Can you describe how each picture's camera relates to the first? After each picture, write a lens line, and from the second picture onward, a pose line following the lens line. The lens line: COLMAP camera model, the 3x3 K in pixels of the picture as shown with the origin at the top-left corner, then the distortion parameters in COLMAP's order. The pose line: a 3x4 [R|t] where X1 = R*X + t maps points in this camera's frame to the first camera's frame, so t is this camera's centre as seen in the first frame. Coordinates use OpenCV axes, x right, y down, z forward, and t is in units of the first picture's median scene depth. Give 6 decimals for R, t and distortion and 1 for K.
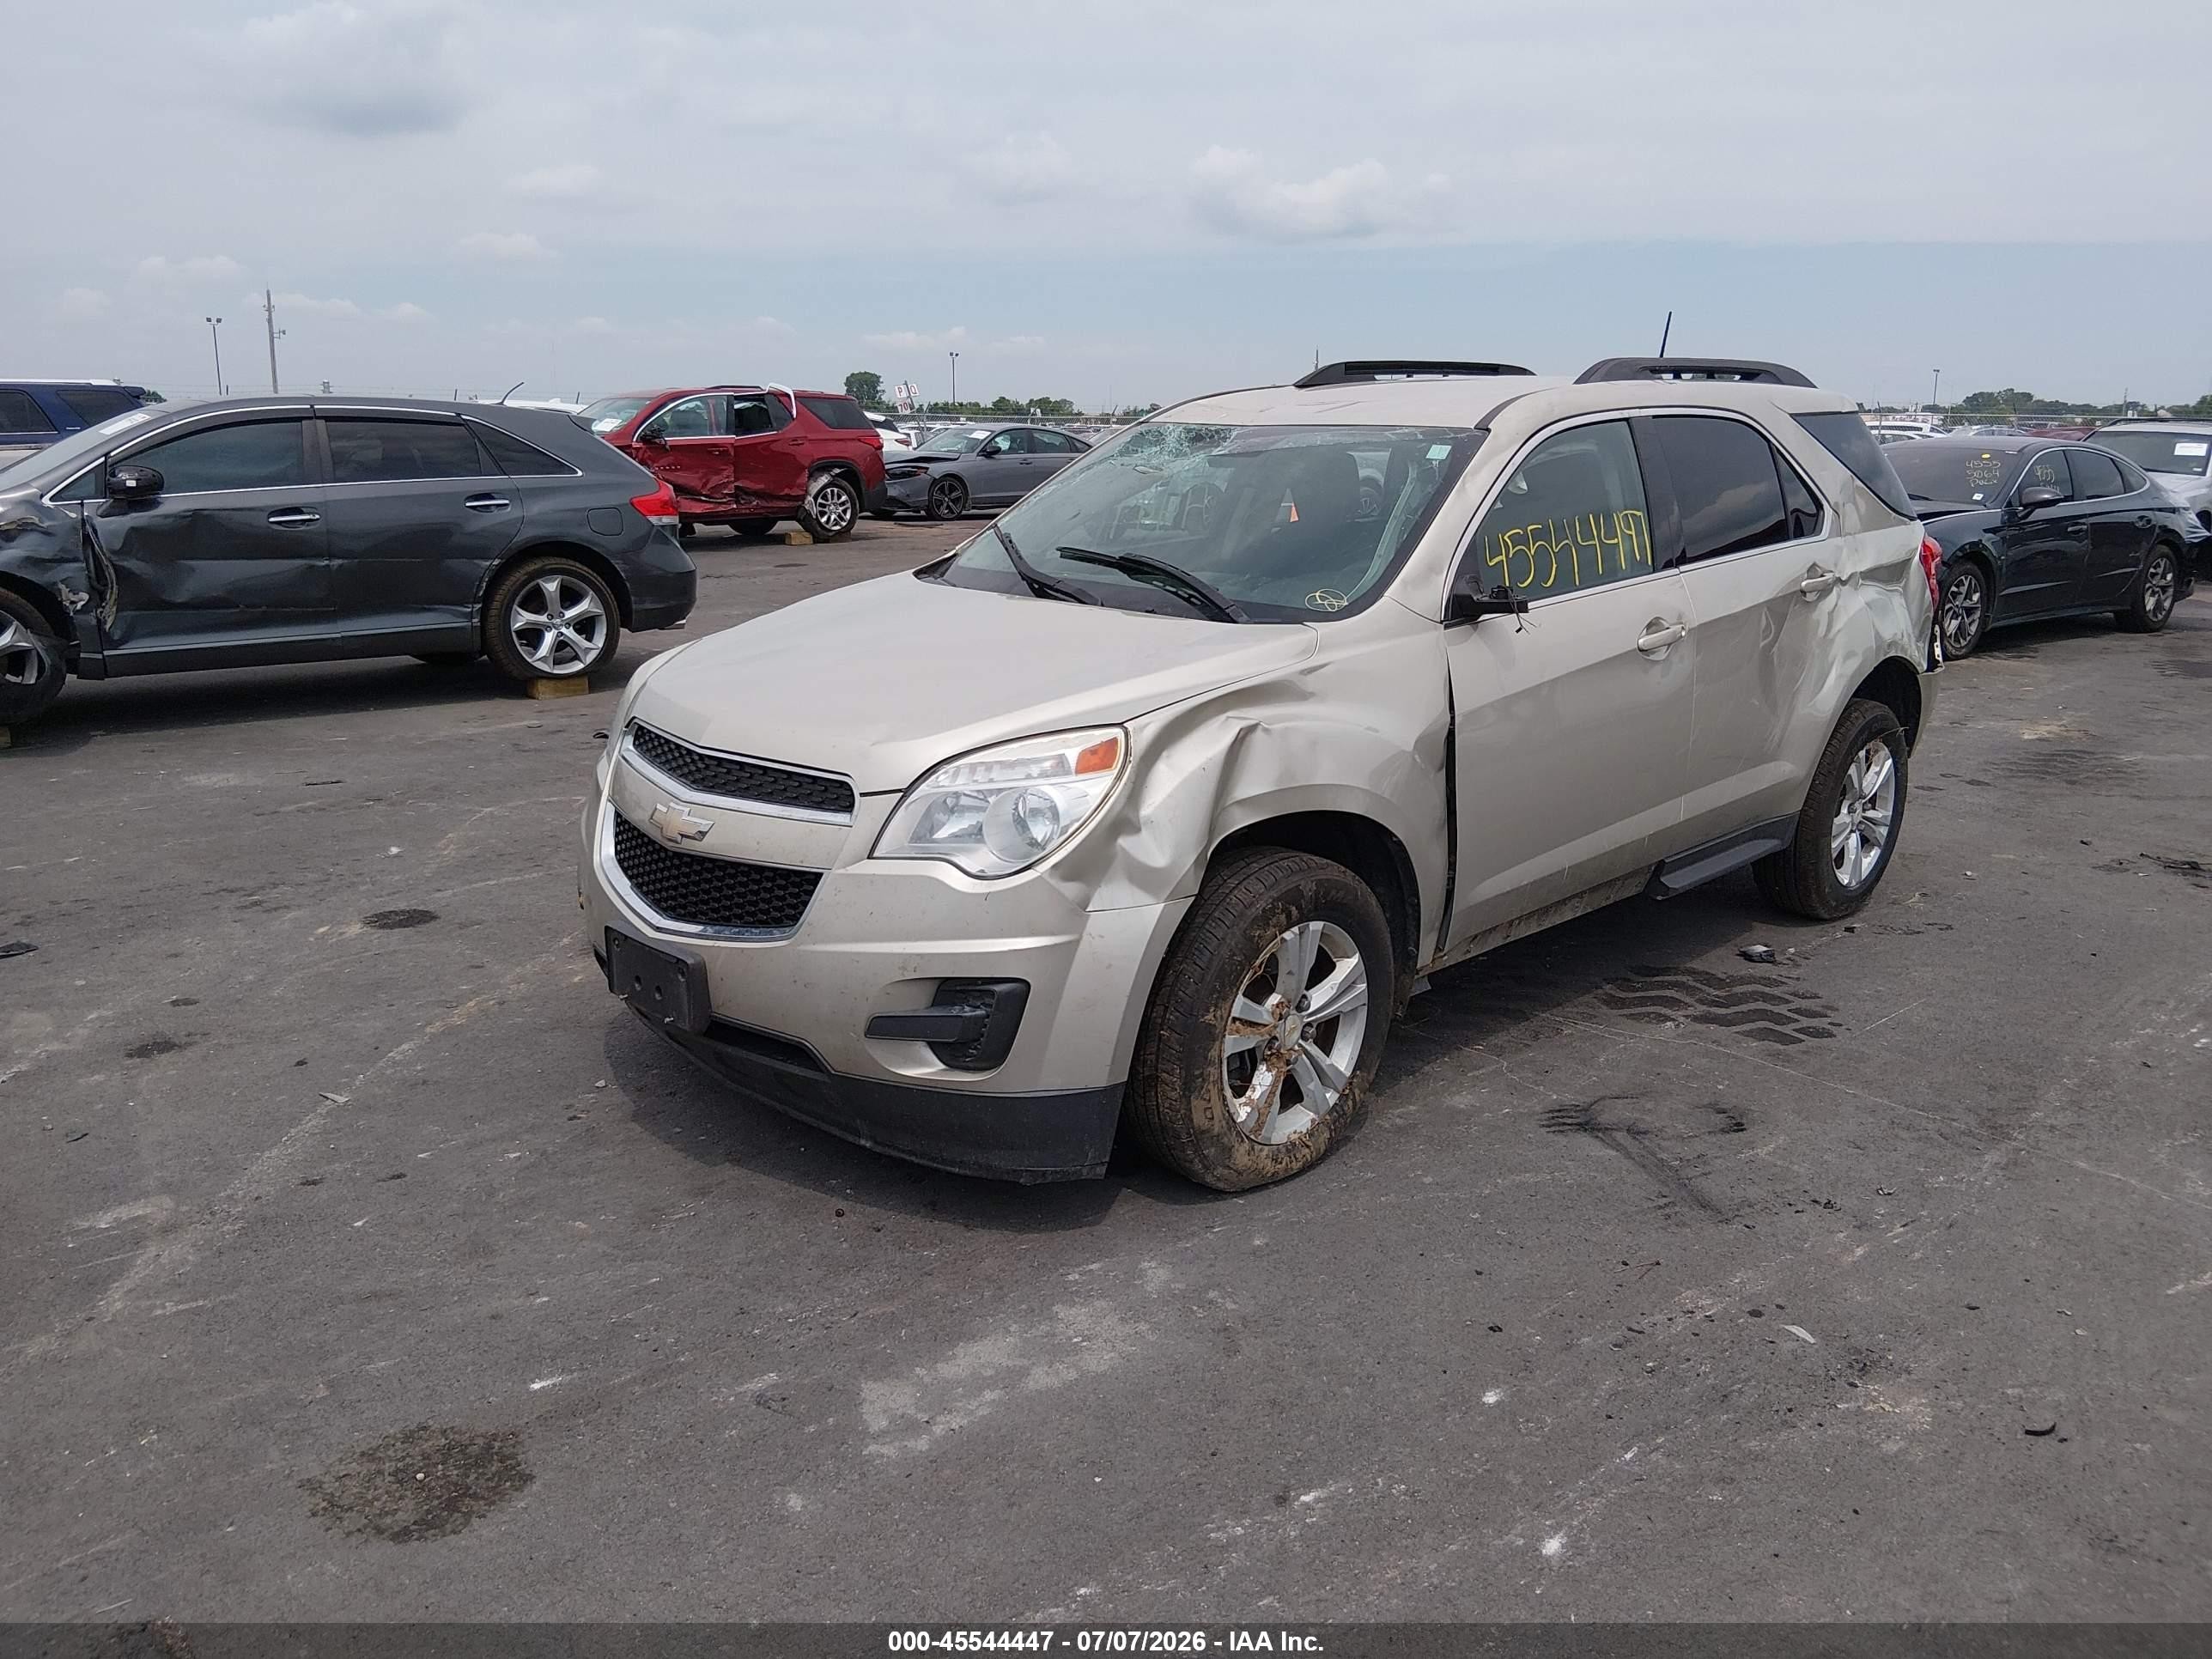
lens RADIAL K [[1677.3, 0, 1070.1], [0, 1677.3, 853.9], [0, 0, 1]] dist [0.035558, -0.078859]
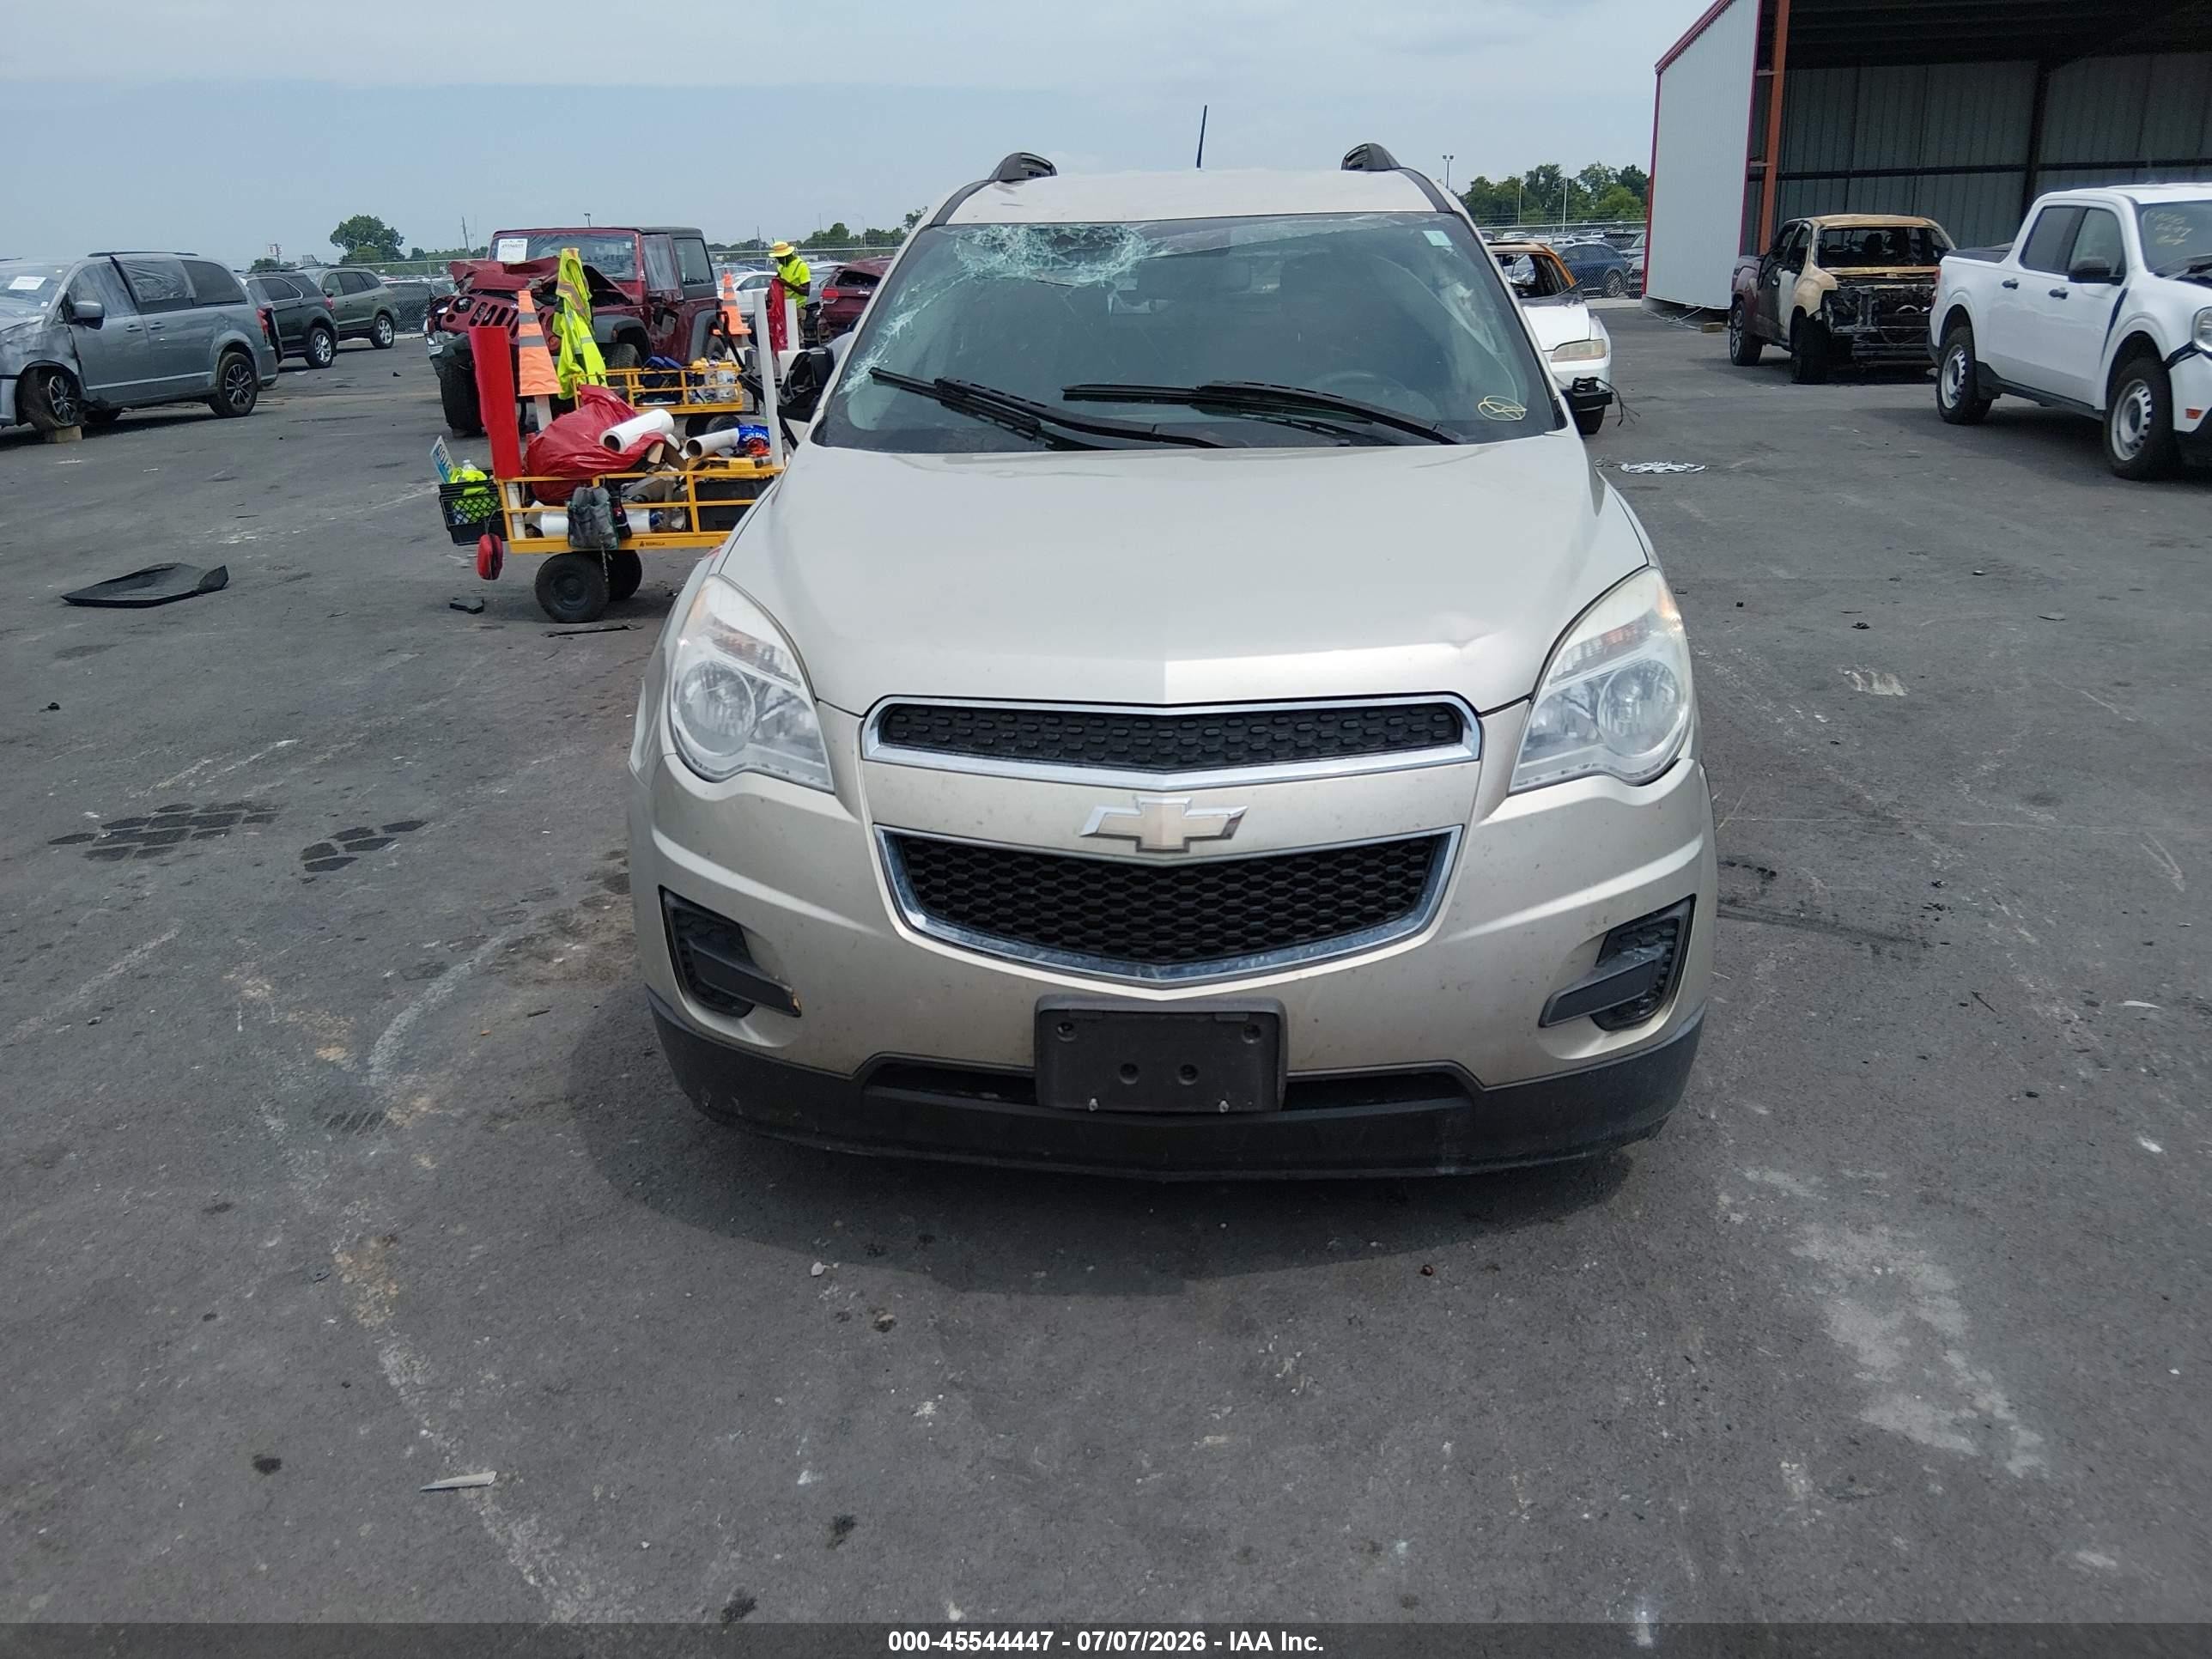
lens RADIAL K [[1783.8, 0, 1092.8], [0, 1783.8, 808.0], [0, 0, 1]] dist [0.011436, -0.032119]
pose [[0.730255, -0.236972, 0.640759, -0.595595], [0.206147, 0.970629, 0.124029, -0.099524], [-0.651331, 0.041518, 0.757657, 0.406795]]
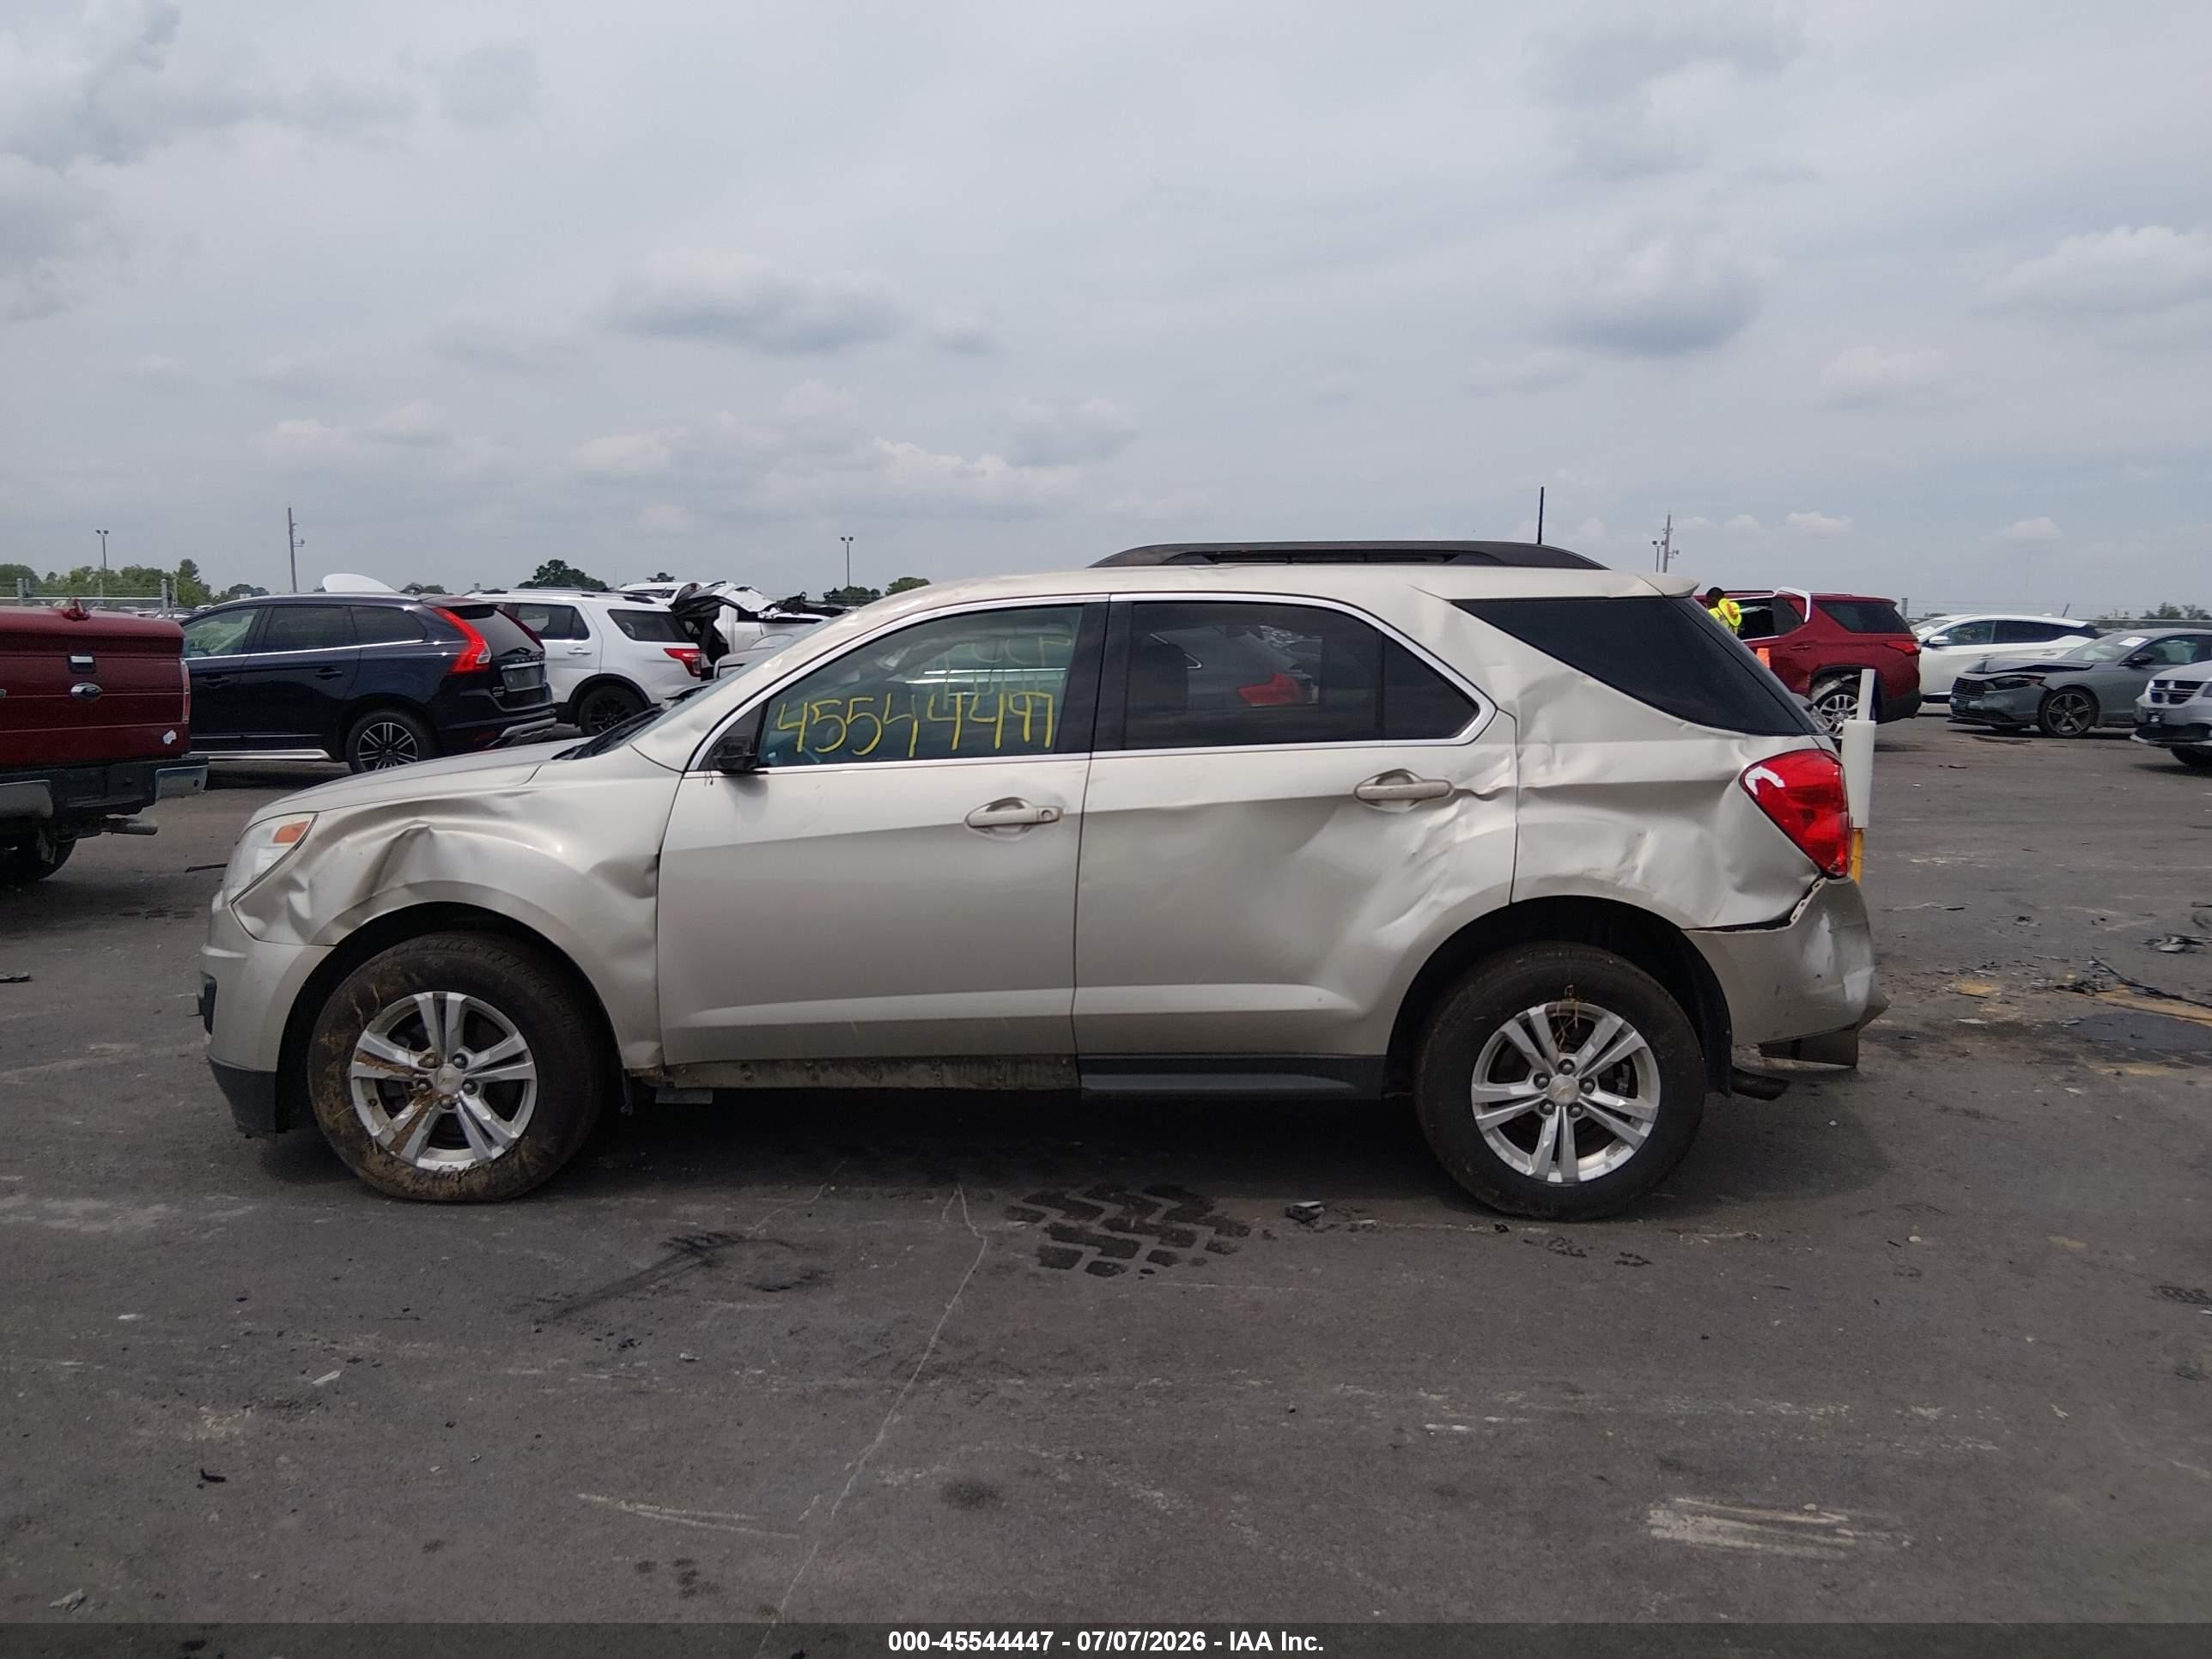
lens RADIAL K [[1677.3, 0, 1101.2], [0, 1677.3, 791.2], [0, 0, 1]] dist [0.035558, -0.078859]
pose [[0.704728, 0.069235, -0.706091, 1.168757], [-0.178619, 0.980484, -0.082134, -0.077219], [0.686625, 0.184003, 0.703341, 0.360152]]
